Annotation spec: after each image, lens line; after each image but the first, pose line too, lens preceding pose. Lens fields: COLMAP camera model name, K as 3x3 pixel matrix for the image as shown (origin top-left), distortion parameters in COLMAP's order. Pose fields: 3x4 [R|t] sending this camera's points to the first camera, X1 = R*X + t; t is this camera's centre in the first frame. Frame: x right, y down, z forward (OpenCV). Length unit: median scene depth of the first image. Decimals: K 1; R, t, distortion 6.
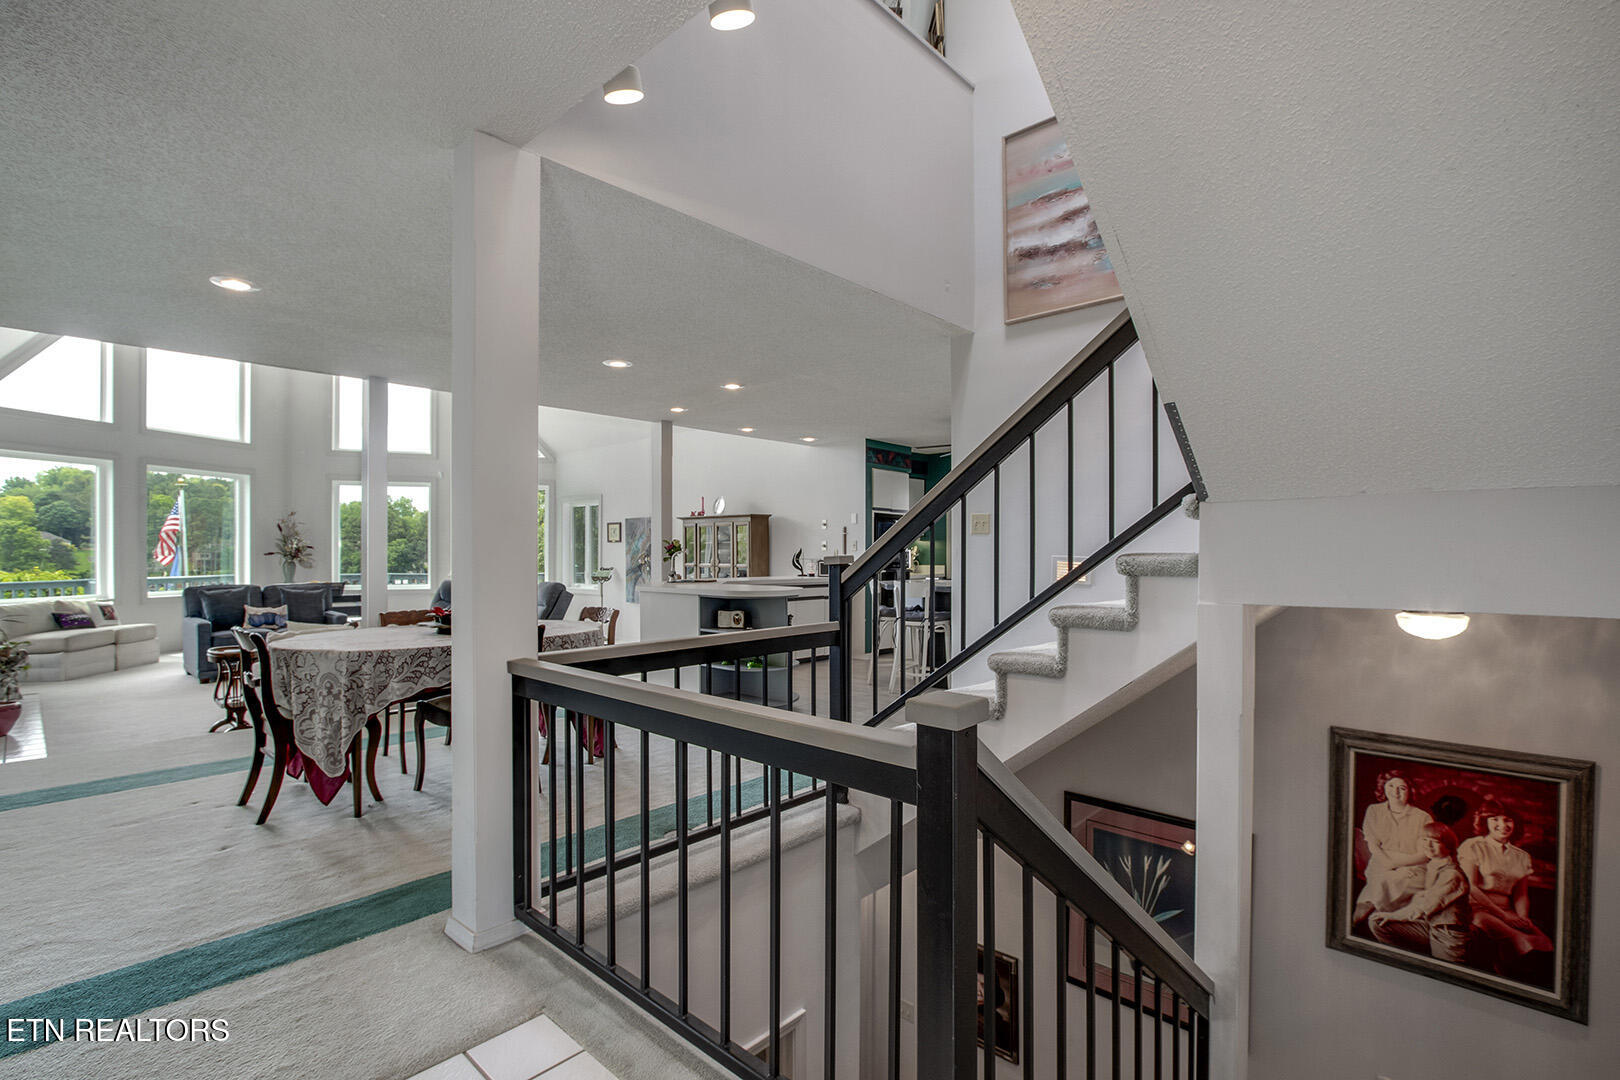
lens RADIAL K [[755.2, 0, 815.9], [0, 755.2, 551.5], [0, 0, 1]] dist [-0.025444, 0.001845]
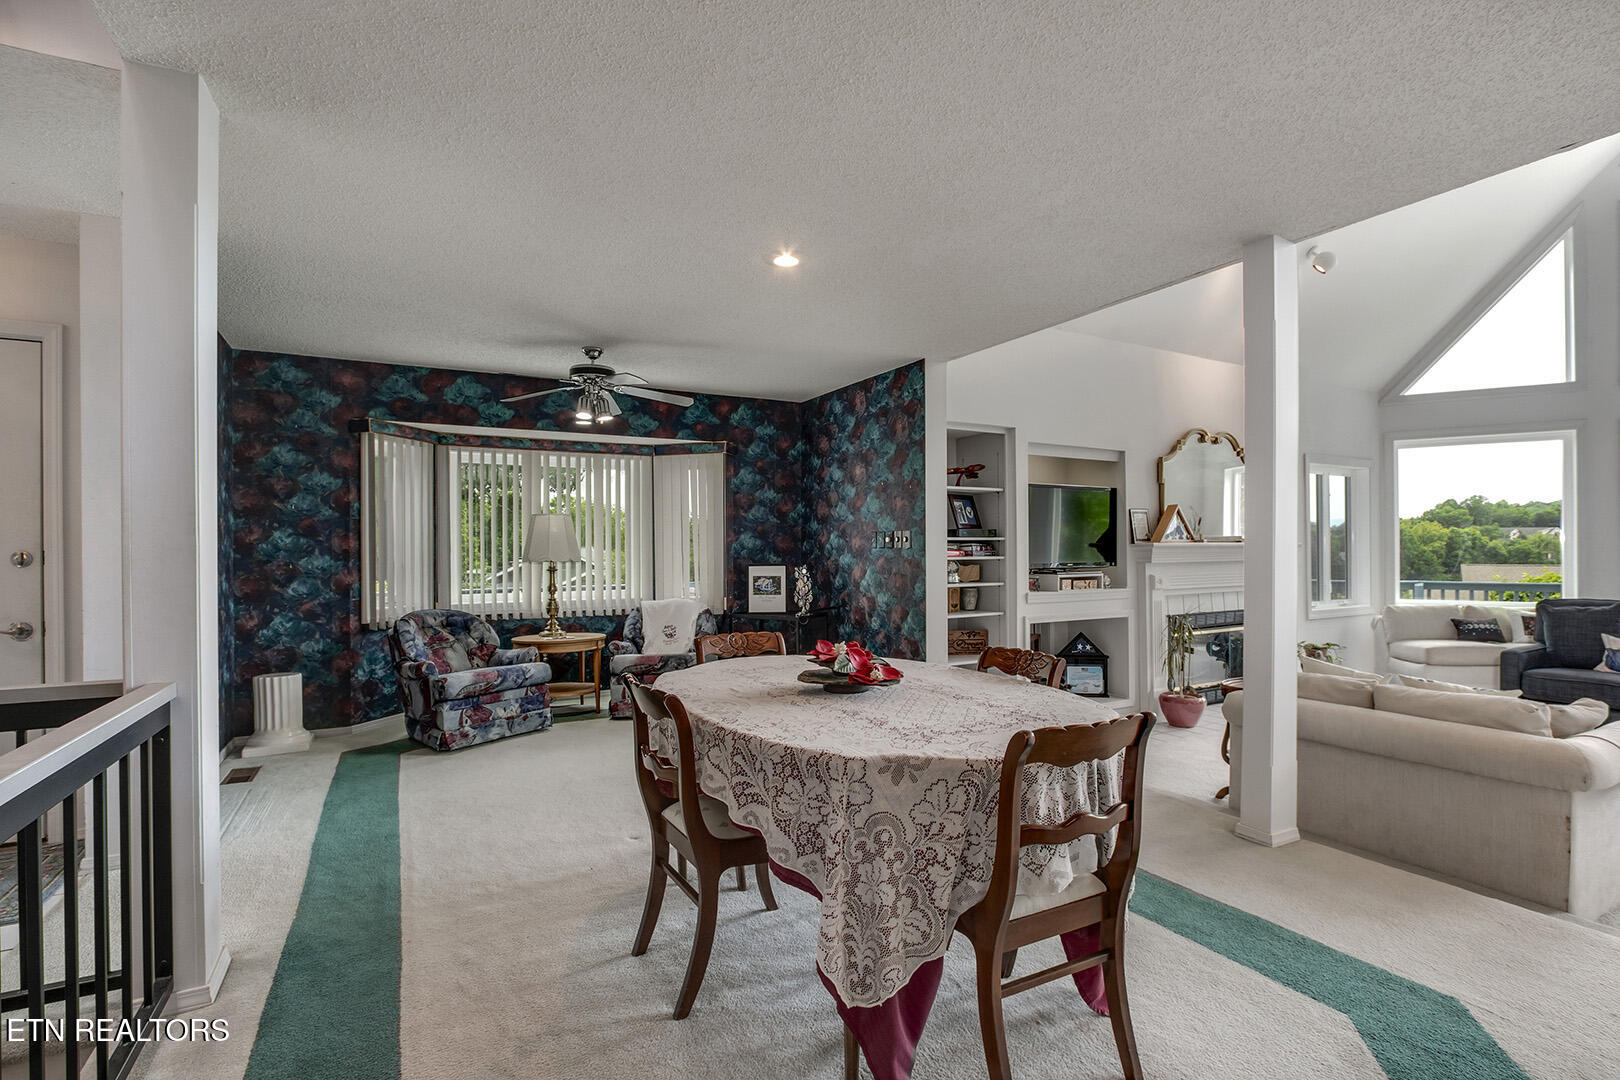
lens RADIAL K [[755.2, 0, 815.9], [0, 755.2, 551.5], [0, 0, 1]] dist [-0.025444, 0.001845]
pose [[-0.332526, 0.000792, -0.943094, 0.052807], [0.001536, 0.999999, 0.000298, 0.003302], [0.943093, -0.001349, -0.332526, 0.868816]]
